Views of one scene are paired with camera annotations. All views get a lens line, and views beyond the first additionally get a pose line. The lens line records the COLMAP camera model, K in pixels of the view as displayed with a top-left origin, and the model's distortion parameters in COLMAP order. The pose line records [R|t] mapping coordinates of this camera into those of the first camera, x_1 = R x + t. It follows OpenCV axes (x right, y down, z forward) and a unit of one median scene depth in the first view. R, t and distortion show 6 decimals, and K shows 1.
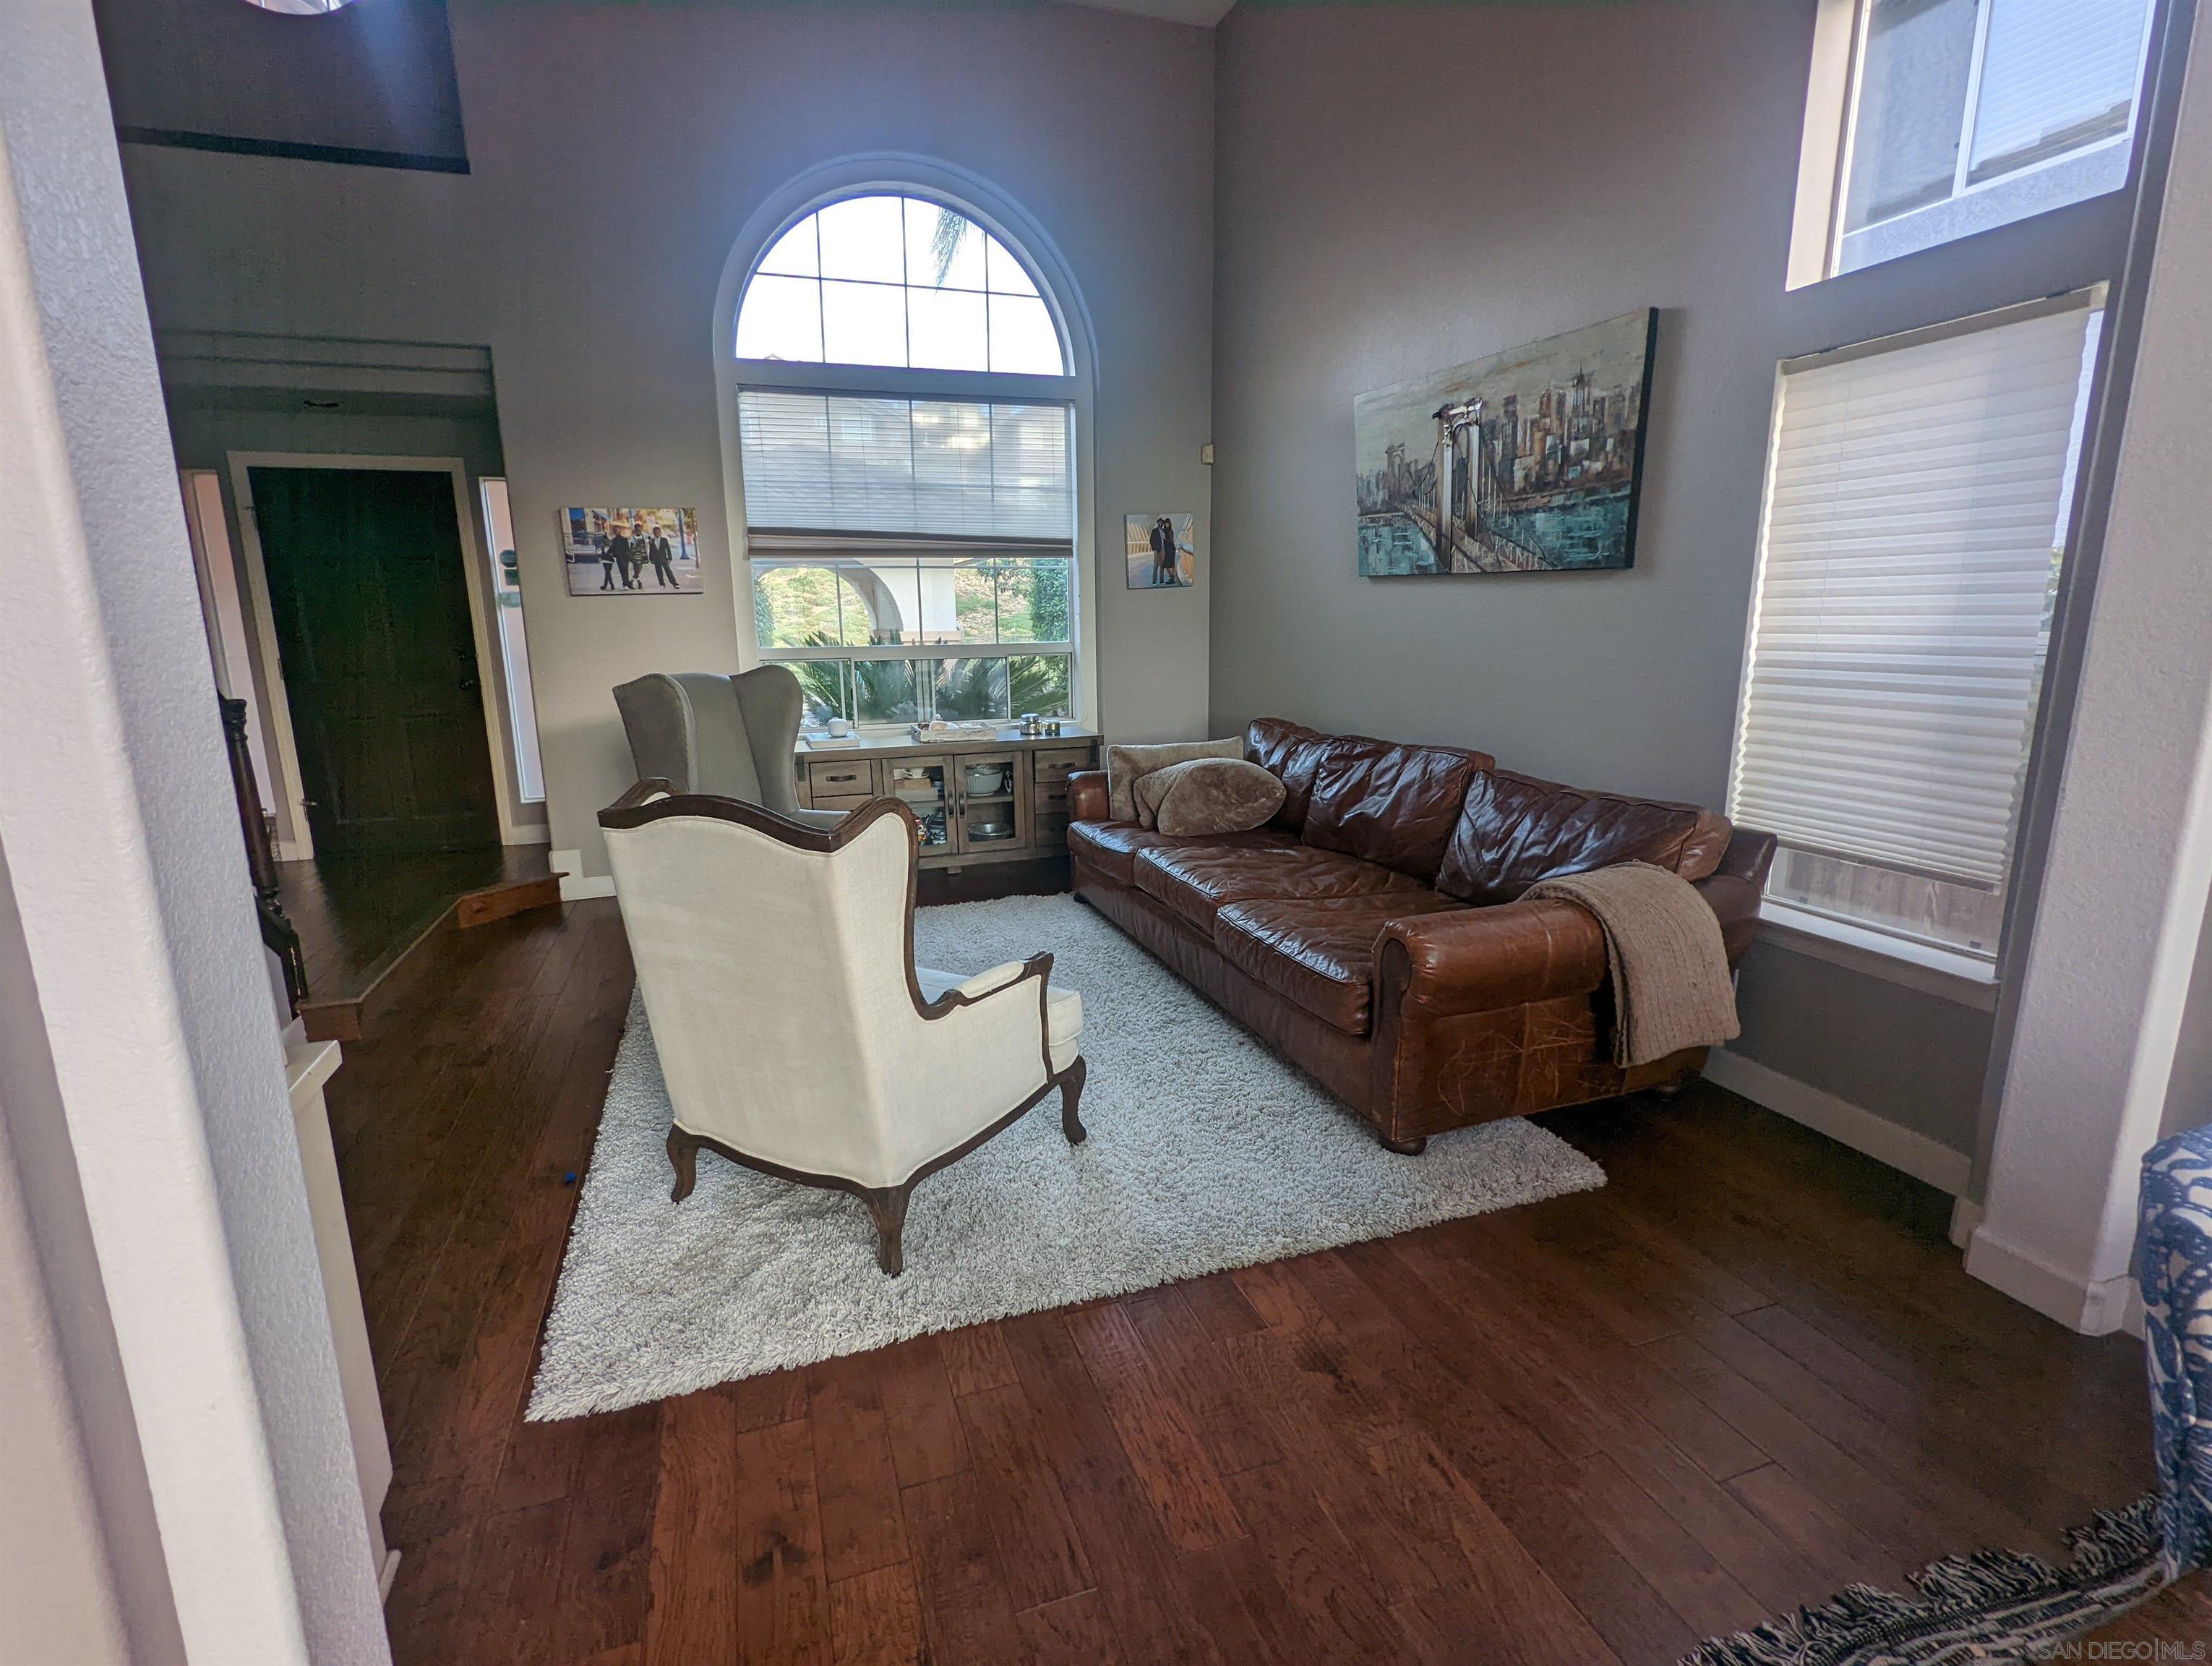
lens RADIAL K [[1051.8, 0, 1094.5], [0, 1051.8, 839.4], [0, 0, 1]] dist [0.004103, -0.004334]
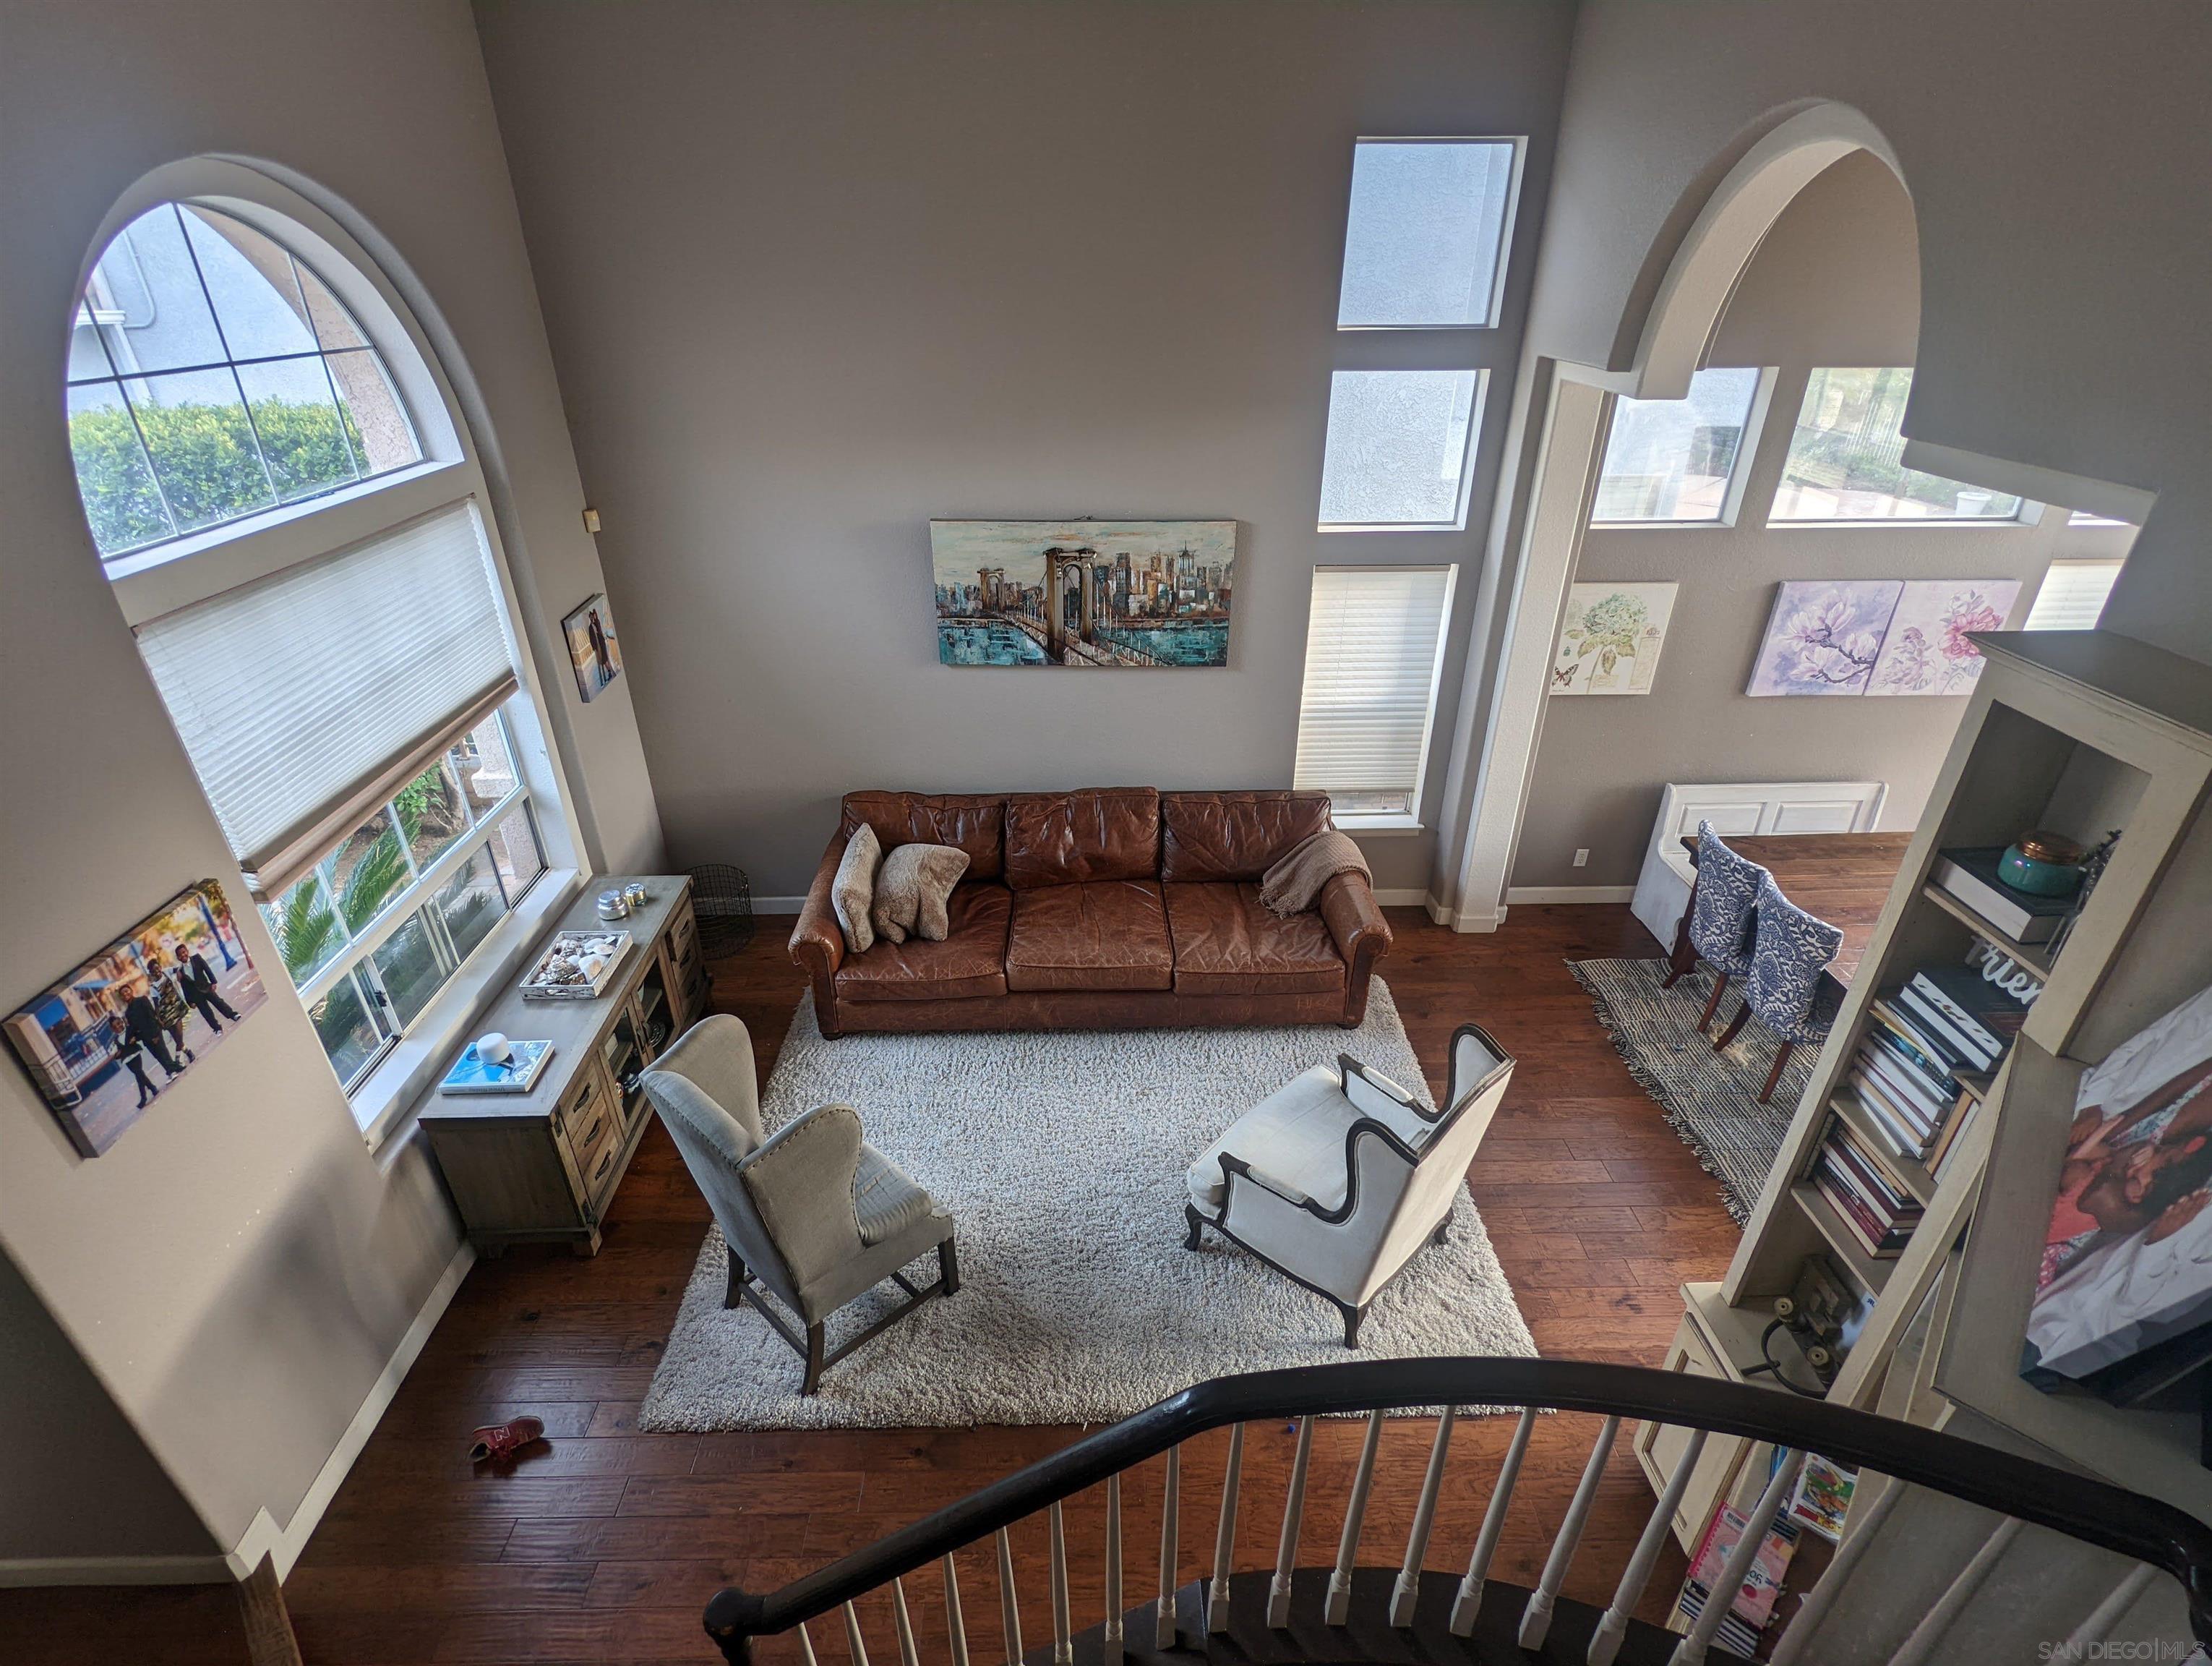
lens RADIAL K [[1051.8, 0, 1095.1], [0, 1051.8, 839.1], [0, 0, 1]] dist [0.004103, -0.004334]
pose [[0.301547, -0.449183, 0.841014, -0.876238], [0.198861, 0.892304, 0.405275, -0.586725], [-0.932483, 0.045036, 0.358396, 0.482914]]
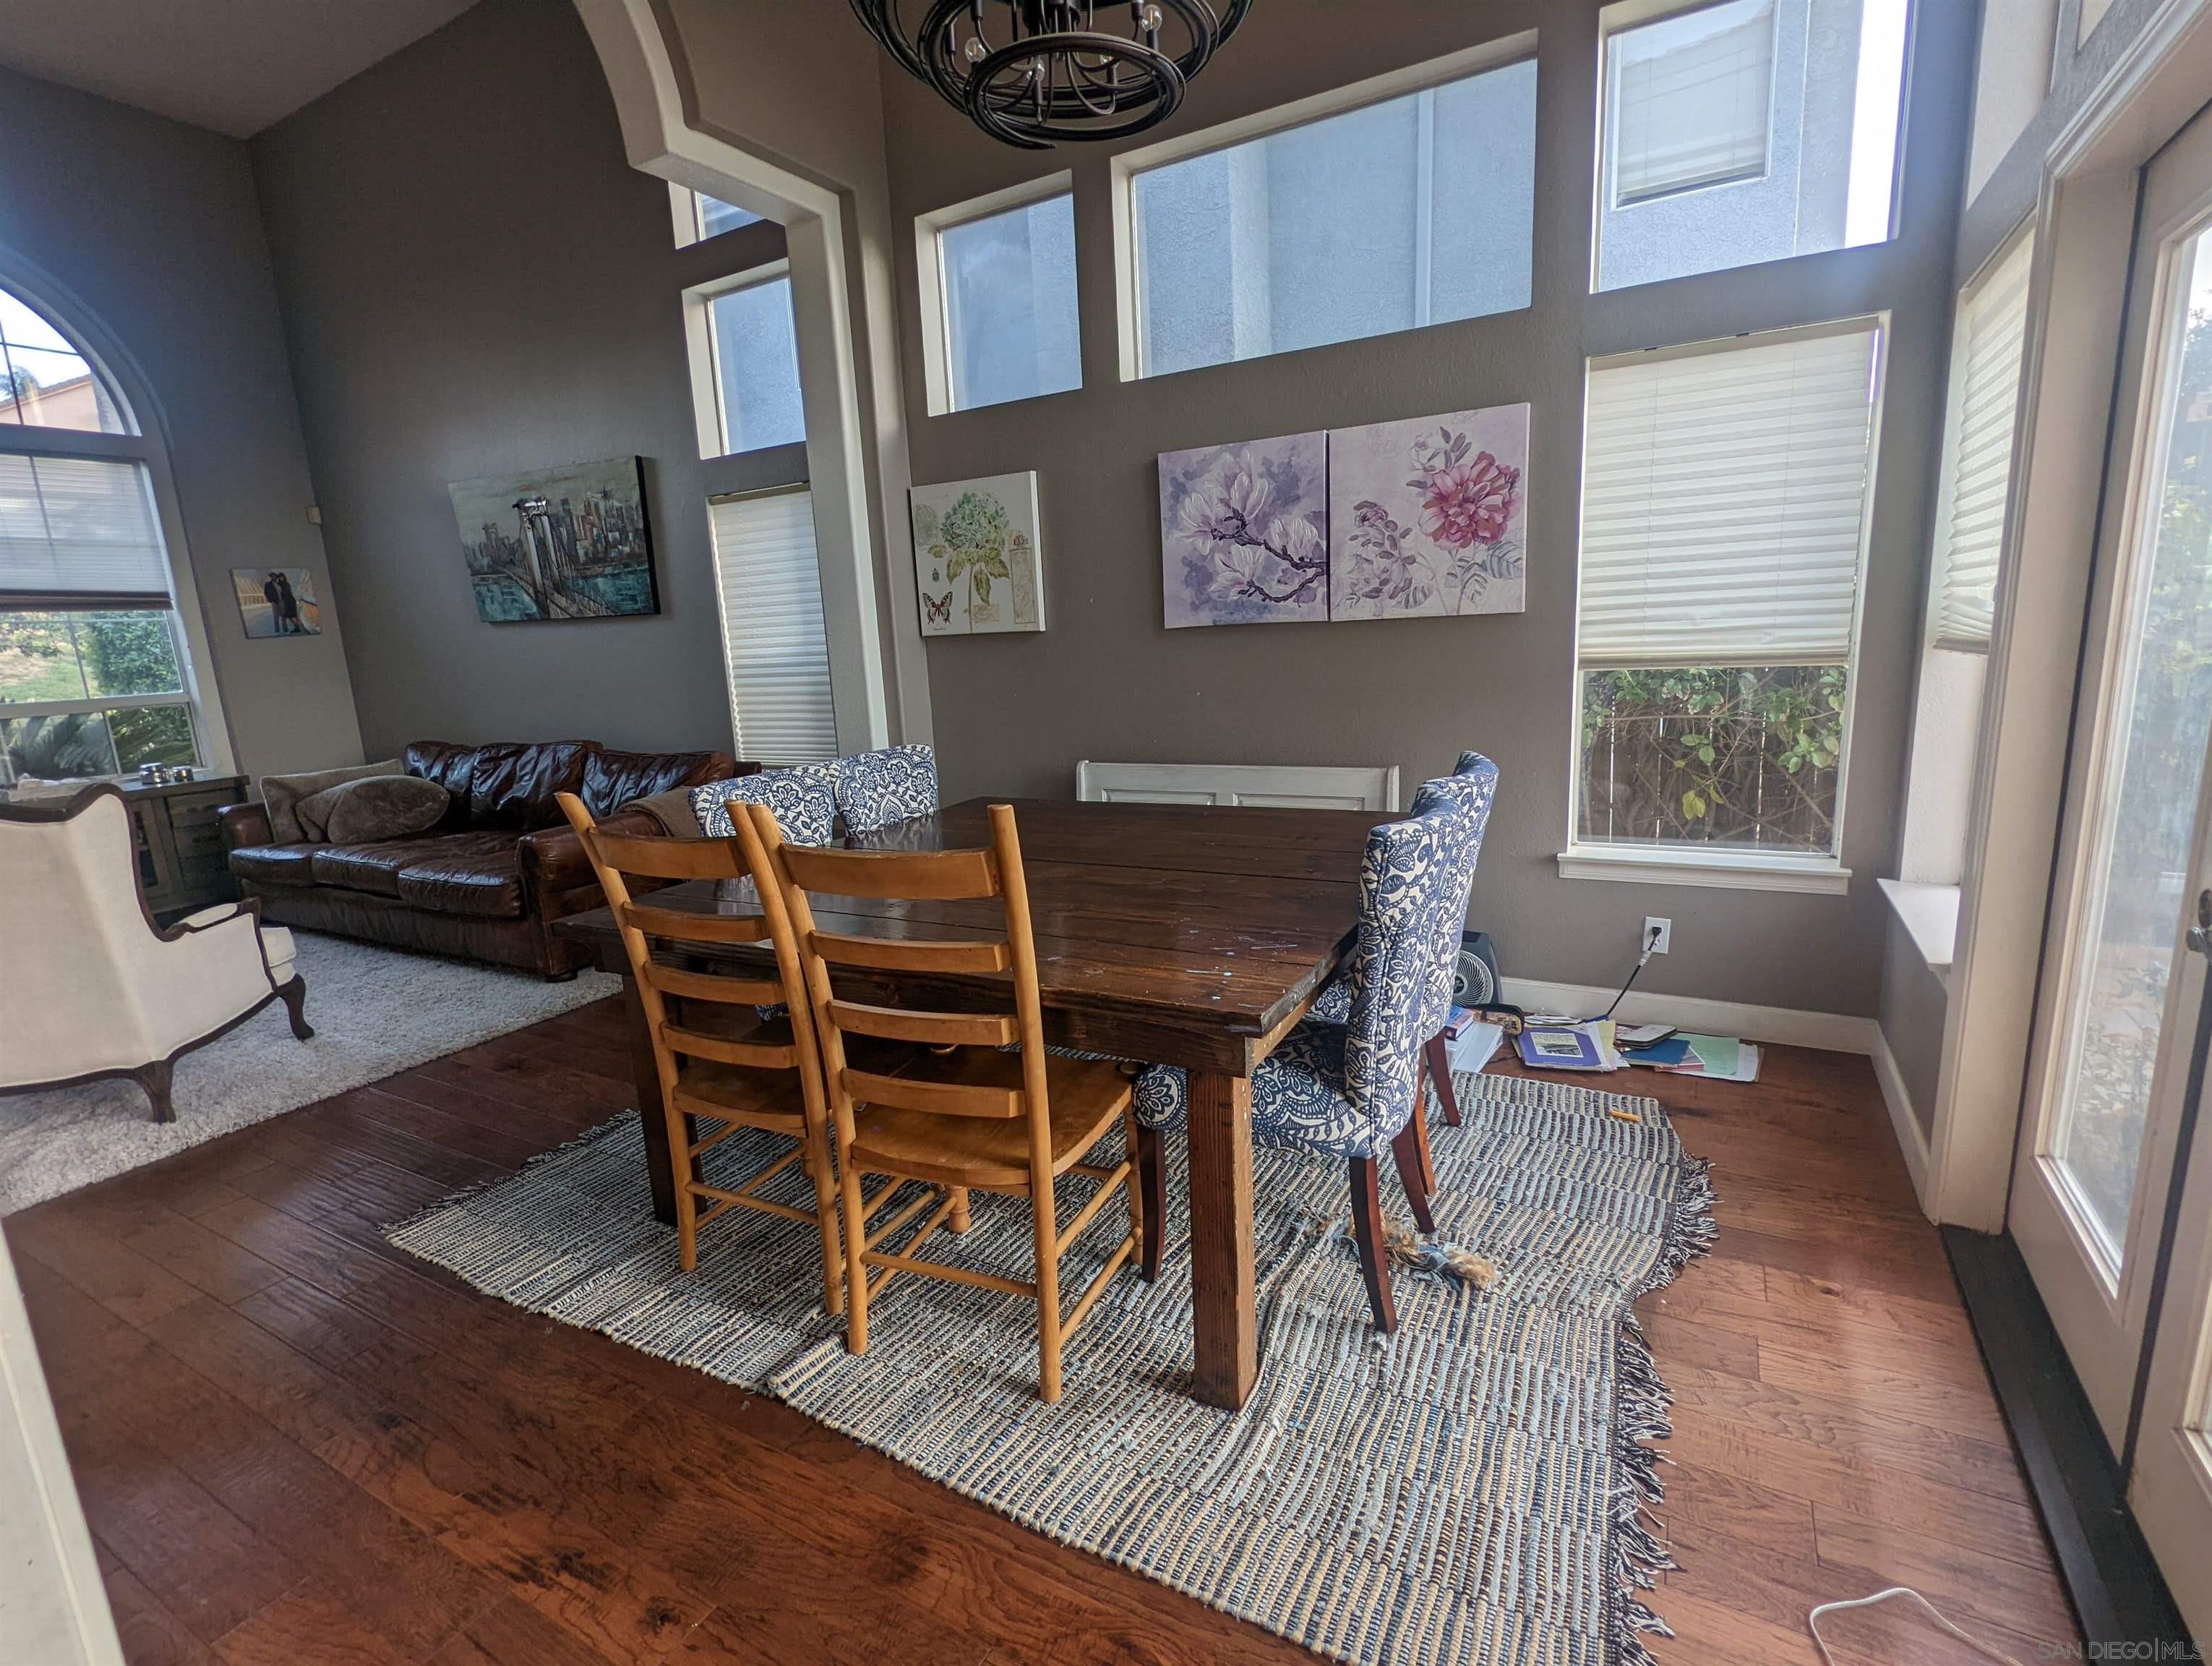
lens RADIAL K [[1051.8, 0, 1102.1], [0, 1051.8, 839.5], [0, 0, 1]] dist [0.004103, -0.004334]
pose [[0.747951, -0.157278, 0.644851, -0.057835], [0.179673, 0.983225, 0.031408, 0.119713], [-0.638973, 0.092370, 0.763663, -0.494717]]
